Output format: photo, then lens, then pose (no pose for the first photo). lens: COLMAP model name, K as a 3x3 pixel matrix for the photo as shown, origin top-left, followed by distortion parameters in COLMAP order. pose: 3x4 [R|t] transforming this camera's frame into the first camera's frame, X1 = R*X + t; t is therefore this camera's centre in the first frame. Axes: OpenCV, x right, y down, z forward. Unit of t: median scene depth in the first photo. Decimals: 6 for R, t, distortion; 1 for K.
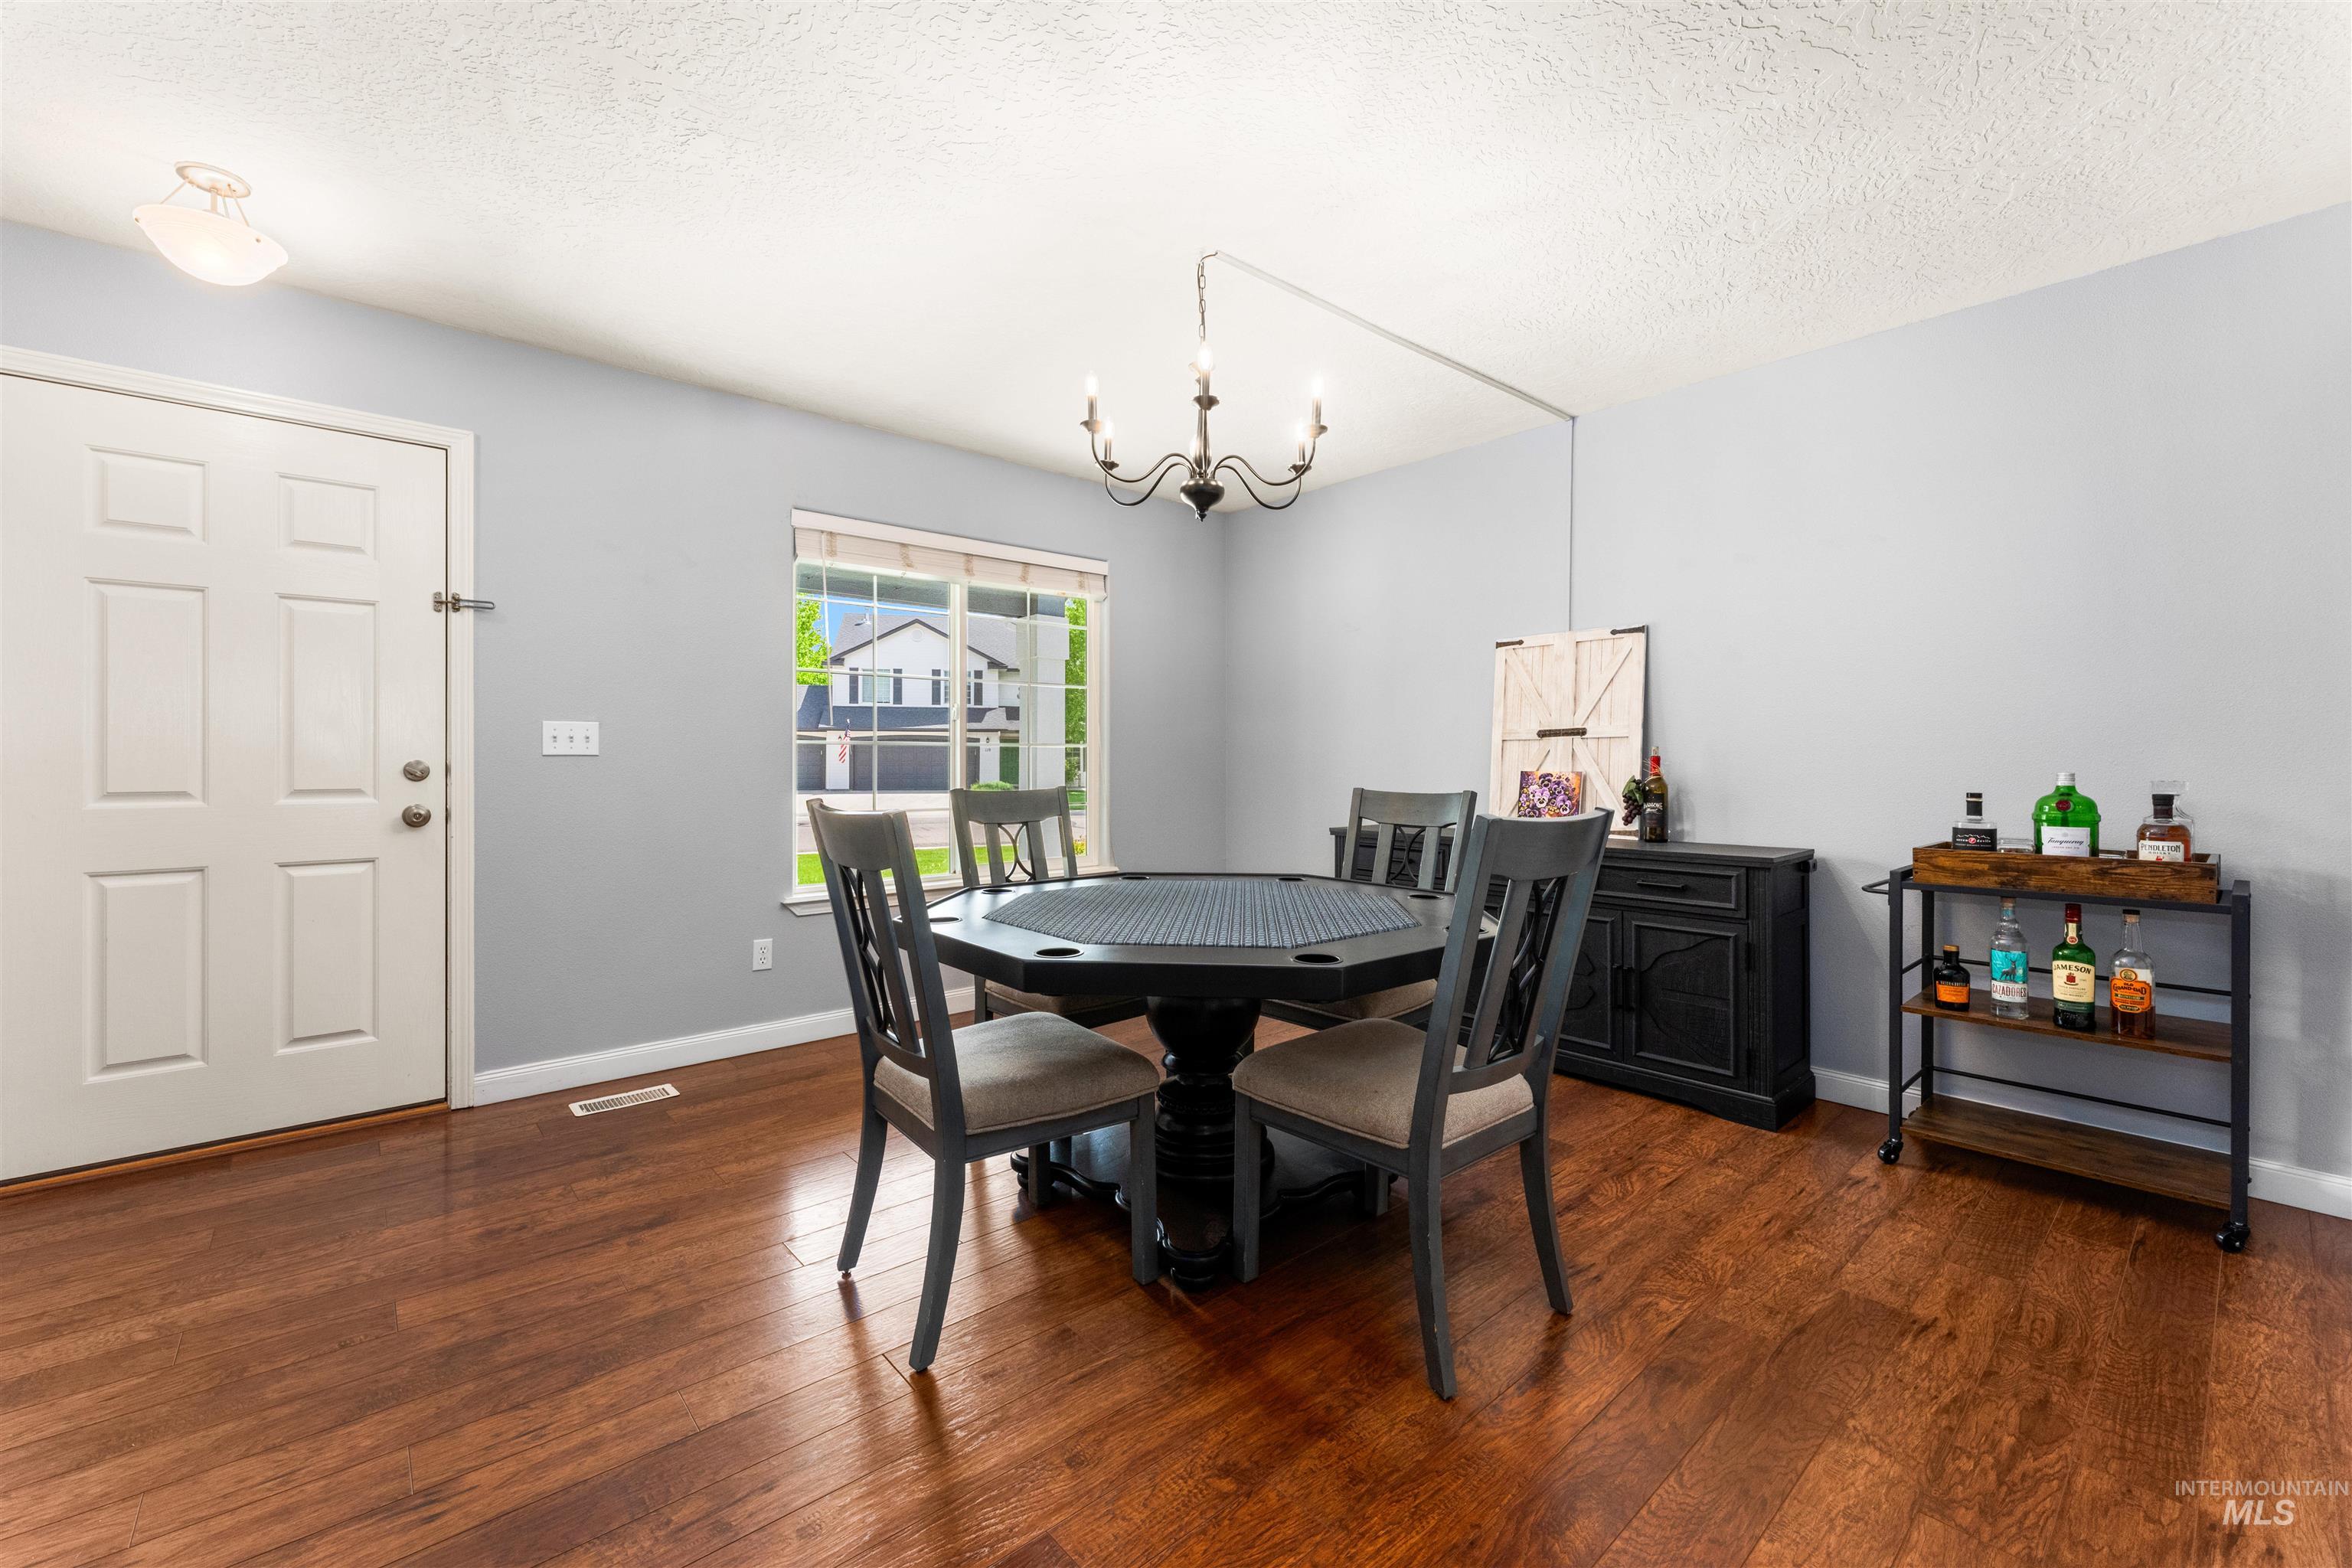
lens RADIAL K [[944.7, 0, 1176.0], [0, 944.7, 784.0], [0, 0, 1]] dist [0.000095, 0.000027]
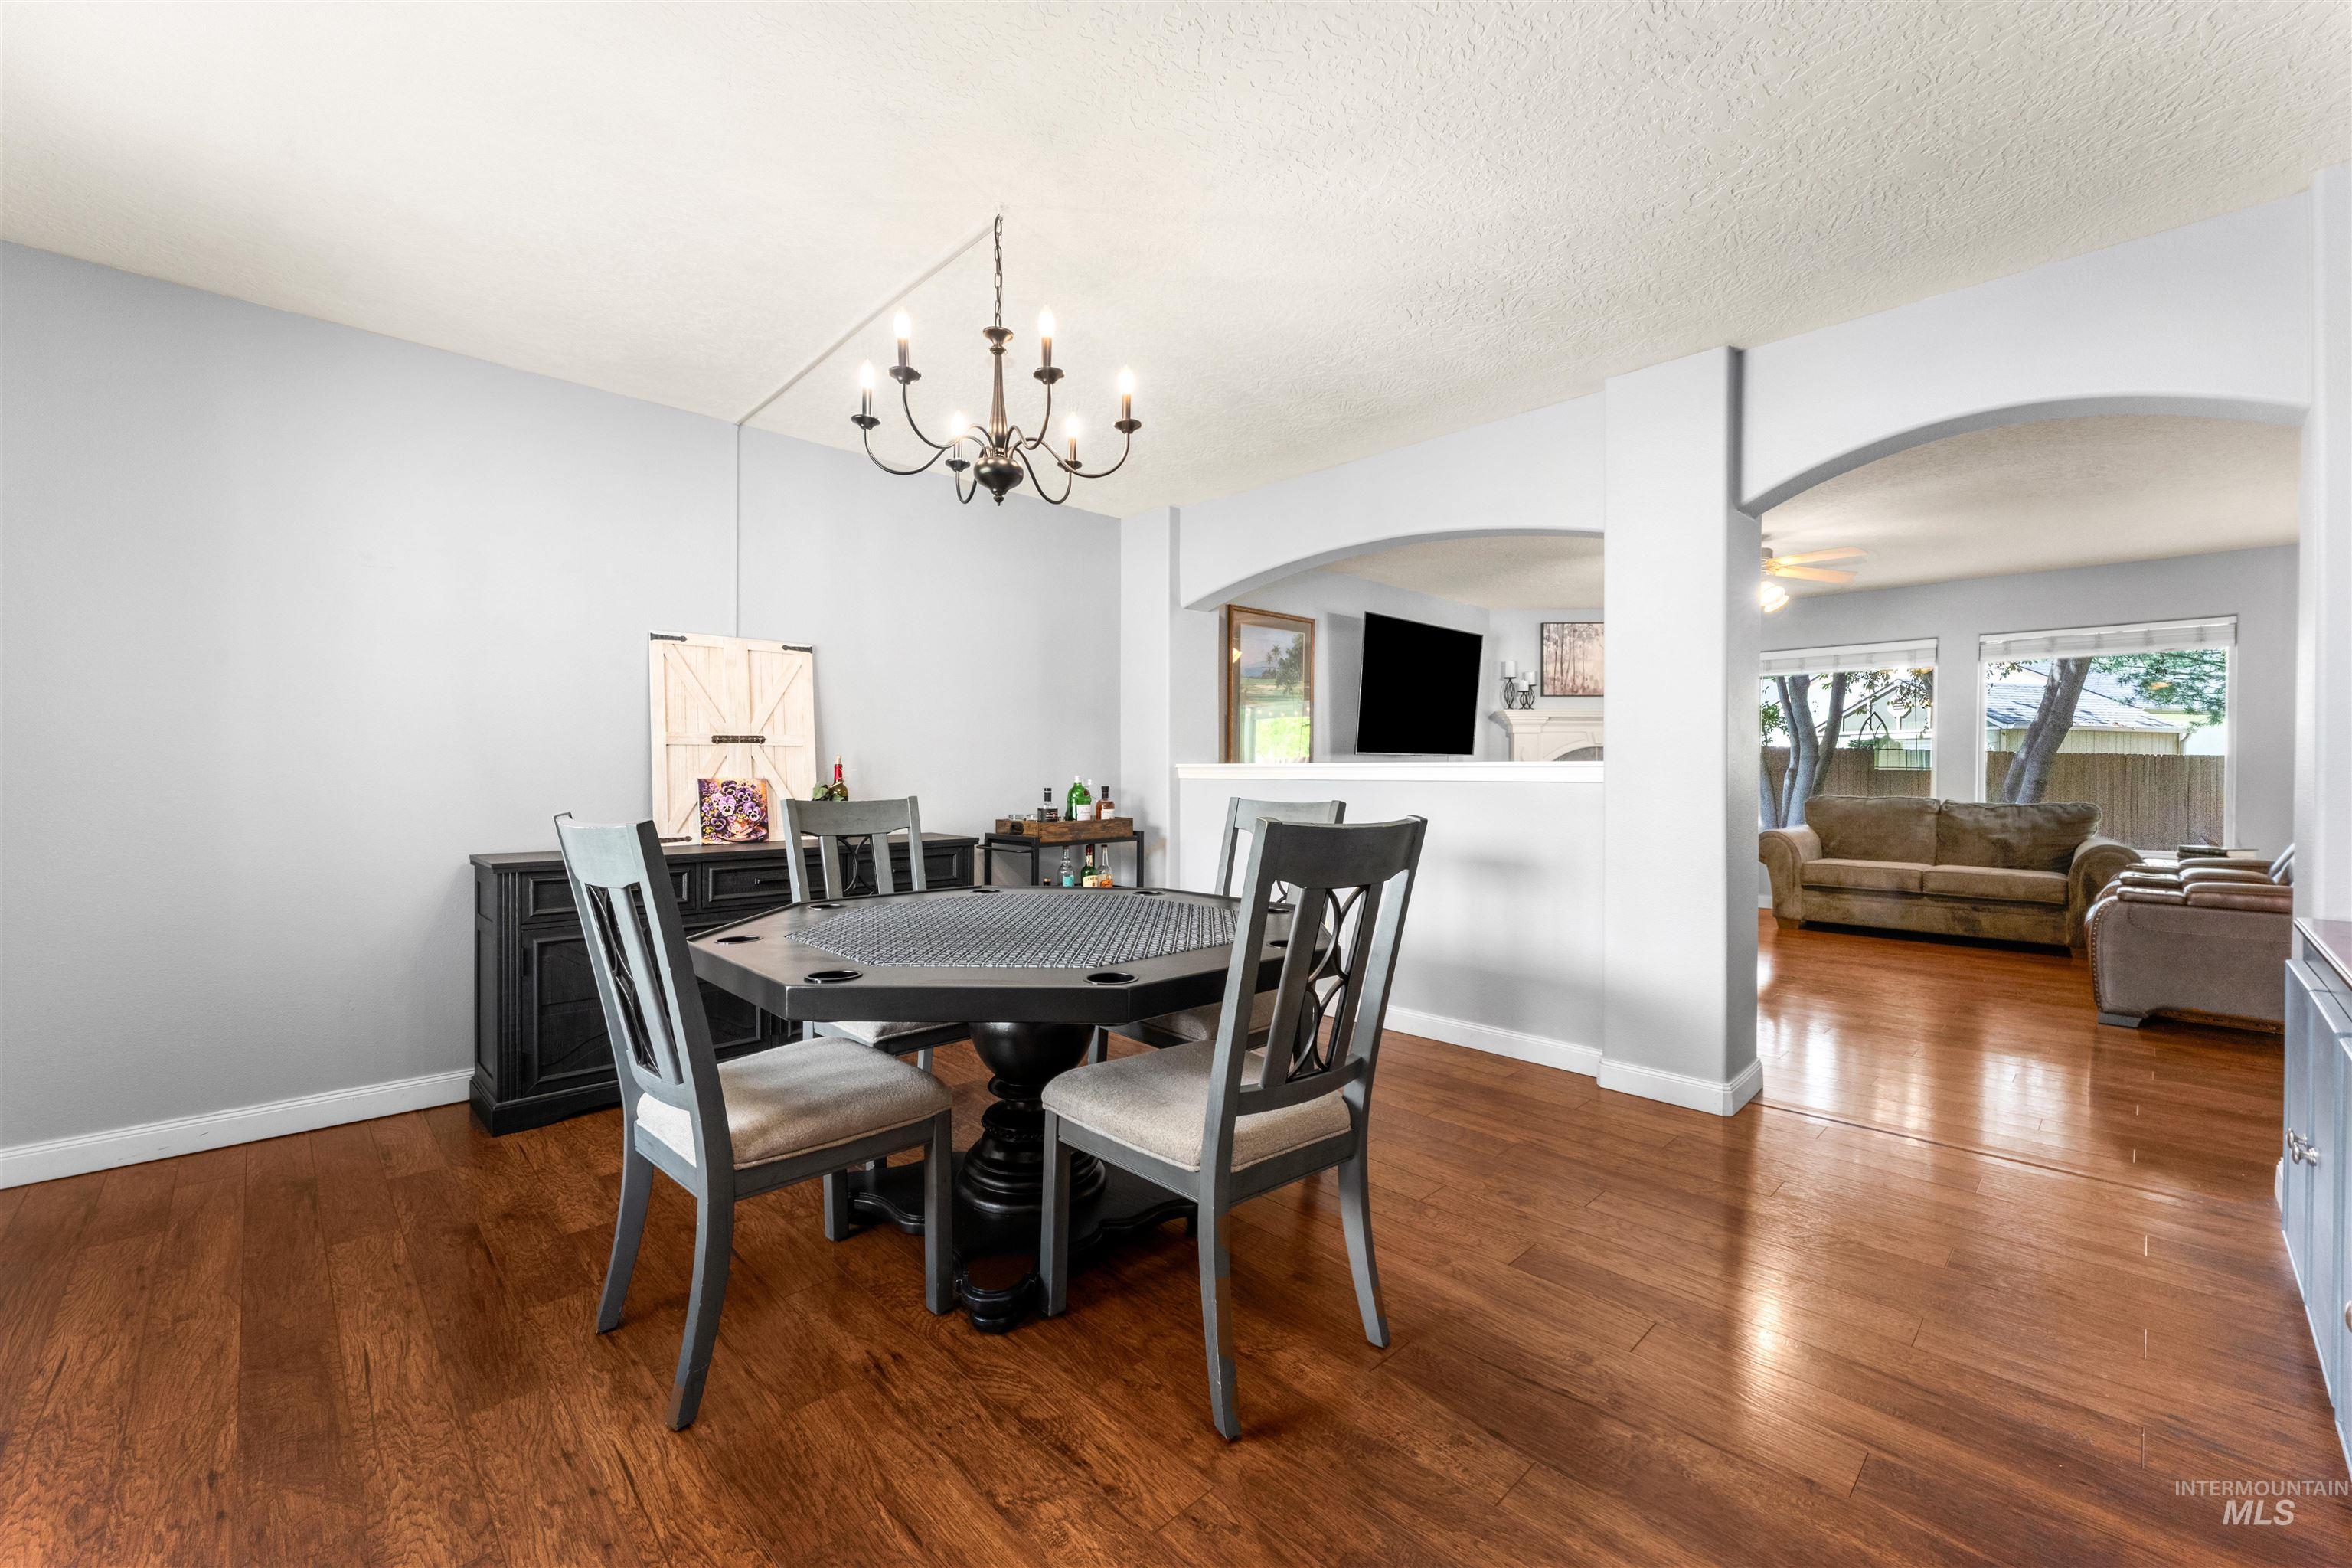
lens RADIAL K [[930.7, 0, 1176.0], [0, 930.7, 784.0], [0, 0, 1]] dist [0.000040, 0.000005]
pose [[-0.061079, -0.015943, 0.998006, -0.608483], [0.018934, 0.999674, 0.017128, -0.015842], [-0.997953, 0.019943, -0.060757, 0.616564]]
